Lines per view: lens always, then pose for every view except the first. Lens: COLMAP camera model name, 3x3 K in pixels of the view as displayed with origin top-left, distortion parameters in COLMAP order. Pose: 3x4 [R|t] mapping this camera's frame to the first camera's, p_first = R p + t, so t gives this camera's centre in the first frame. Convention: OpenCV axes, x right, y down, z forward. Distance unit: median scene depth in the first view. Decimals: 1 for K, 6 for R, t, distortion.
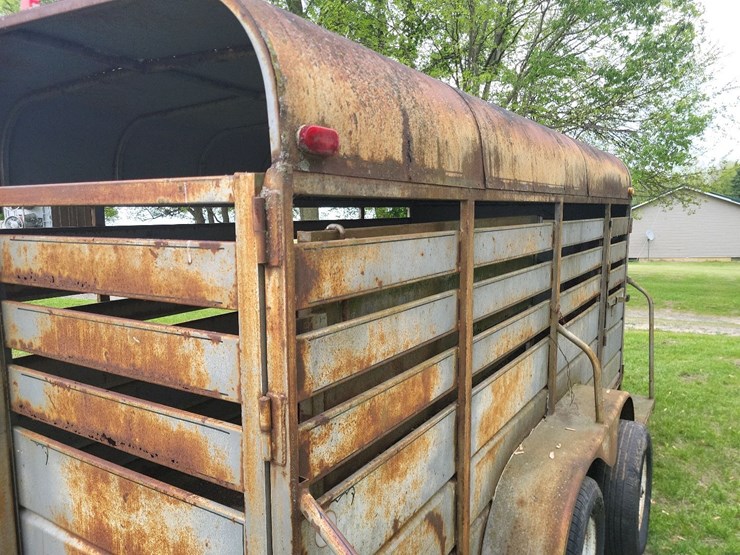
lens RADIAL K [[546.9, 0, 375.9], [0, 546.9, 278.0], [0, 0, 1]] dist [0.057243, -0.040463]
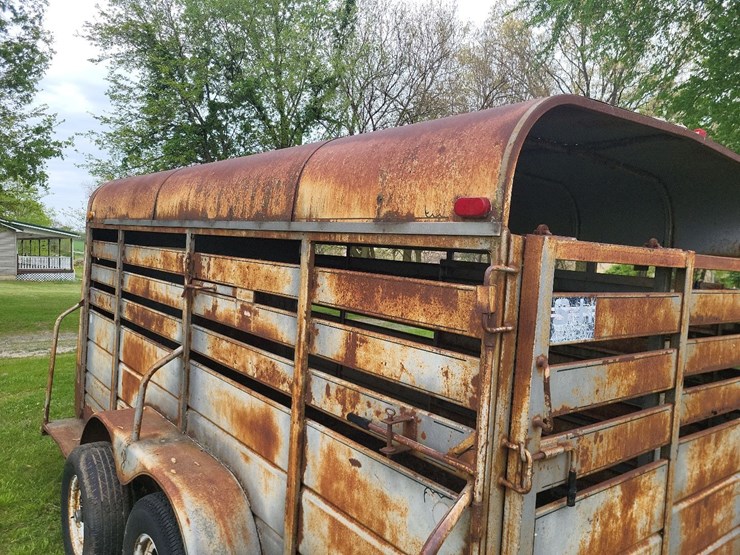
lens RADIAL K [[561.5, 0, 365.4], [0, 561.5, 275.9], [0, 0, 1]] dist [0.050257, -0.027722]
pose [[0.334560, -0.013014, 0.942285, -2.135439], [0.046402, 0.998919, -0.002679, -0.137146], [-0.941231, 0.044620, 0.334802, 1.229275]]
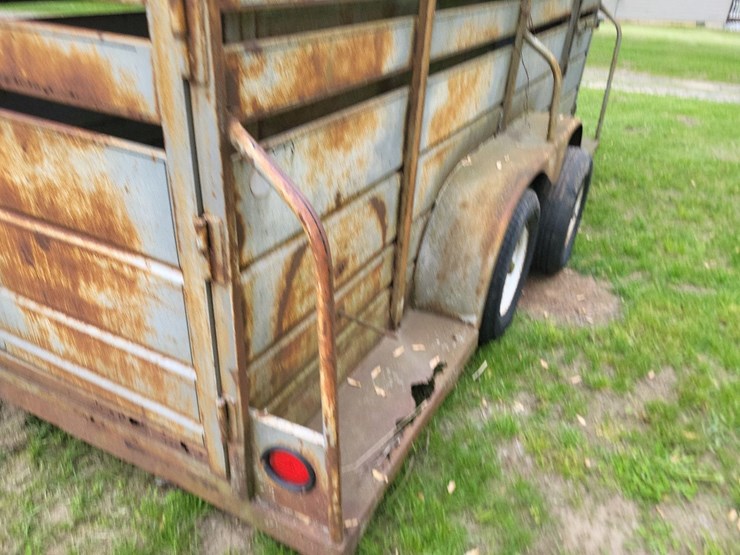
lens RADIAL K [[555.4, 0, 377.6], [0, 555.4, 263.8], [0, 0, 1]] dist [0.044179, -0.003401]
pose [[0.994254, 0.016457, 0.105770, 0.003298], [-0.056022, 0.921982, 0.383158, 0.172807], [-0.091212, -0.386882, 0.917607, 0.065755]]
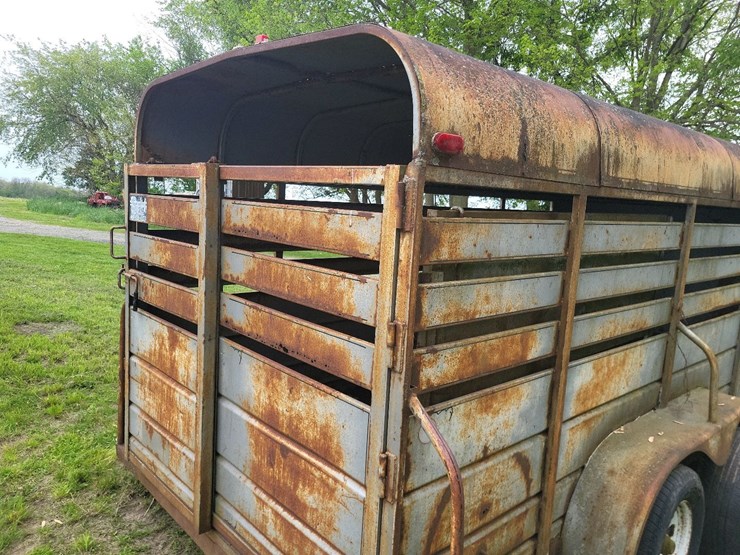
lens RADIAL K [[546.7, 0, 380.8], [0, 546.7, 270.8], [0, 0, 1]] dist [0.060514, -0.040892]
pose [[0.963683, 0.099013, -0.248016, 0.073482], [-0.097104, 0.995074, 0.019952, 0.038707], [0.248769, 0.004856, 0.968551, -0.258417]]
